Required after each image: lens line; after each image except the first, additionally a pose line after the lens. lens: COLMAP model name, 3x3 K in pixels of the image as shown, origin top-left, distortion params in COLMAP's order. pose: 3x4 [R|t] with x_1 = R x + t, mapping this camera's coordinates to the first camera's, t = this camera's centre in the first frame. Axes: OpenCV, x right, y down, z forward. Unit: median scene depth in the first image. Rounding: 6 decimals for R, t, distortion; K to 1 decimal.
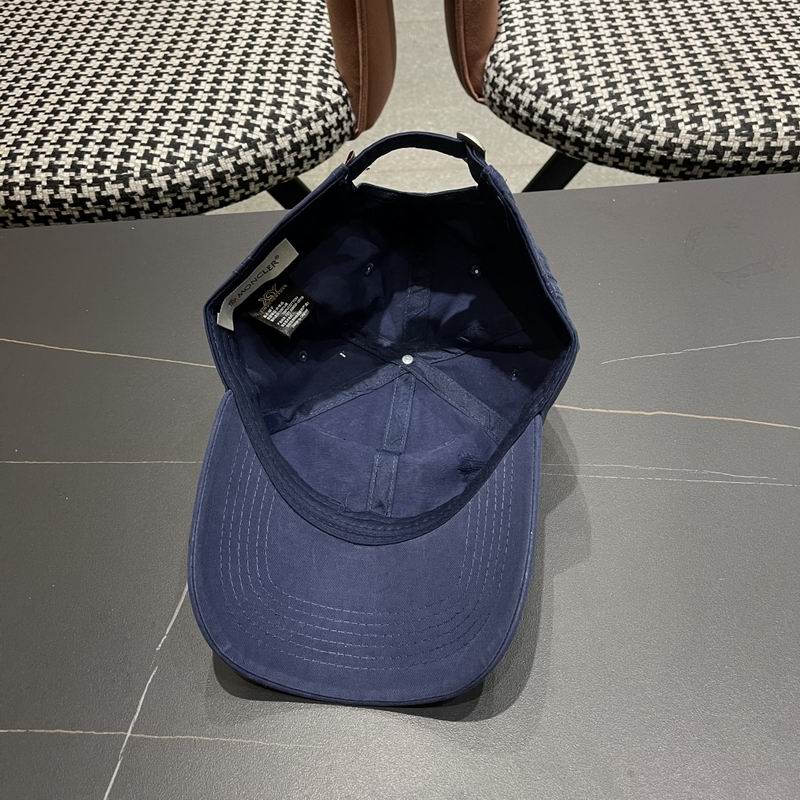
lens RADIAL K [[822.3, 0, 398.8], [0, 822.3, 401.9], [0, 0, 1]] dist [0.026581, 0.000000]
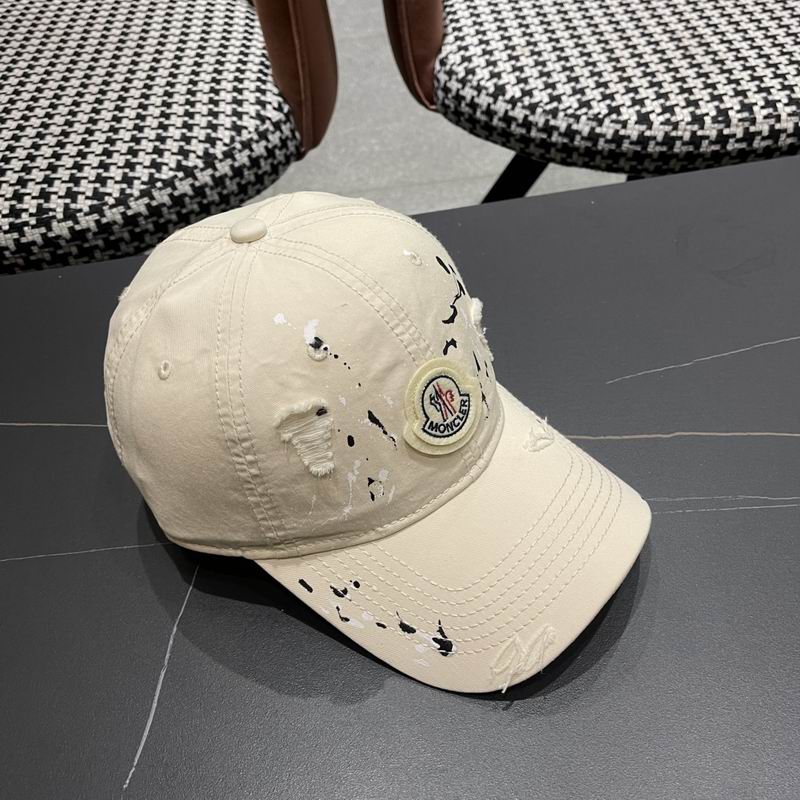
lens RADIAL K [[822.3, 0, 411.5], [0, 822.3, 410.8], [0, 0, 1]] dist [0.026581, 0.000000]
pose [[0.993686, -0.094666, 0.060226, -0.014964], [0.095562, 0.995349, -0.012169, -0.019194], [-0.058794, 0.017847, 0.998111, 0.090503]]
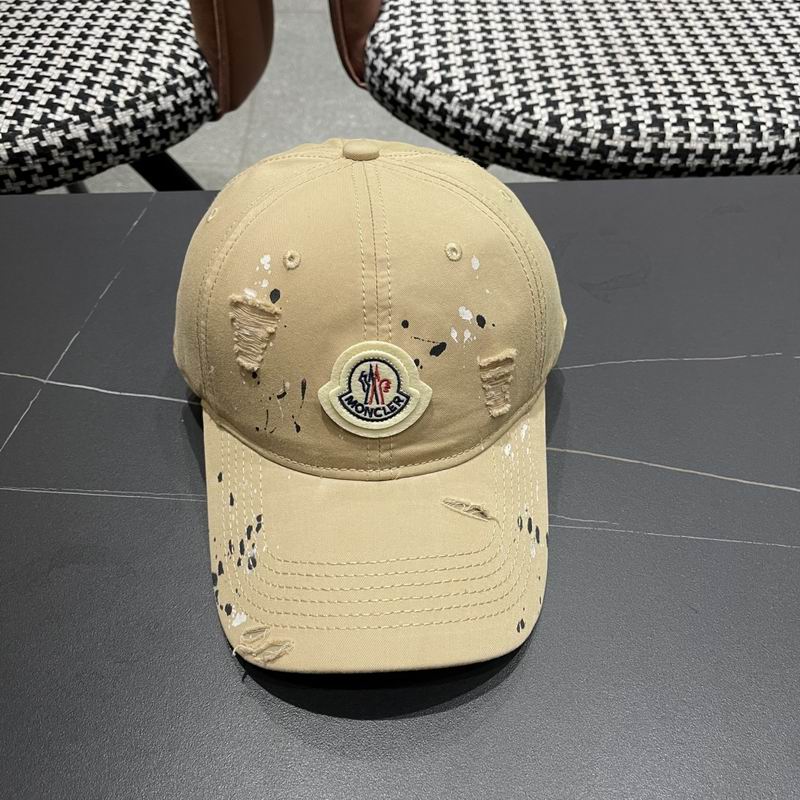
lens RADIAL K [[822.3, 0, 404.8], [0, 822.3, 406.5], [0, 0, 1]] dist [0.026581, 0.000000]
pose [[0.998046, 0.028625, 0.055538, 0.119283], [-0.028760, 0.999585, 0.001636, -0.014976], [-0.055468, -0.003230, 0.998455, 0.096888]]
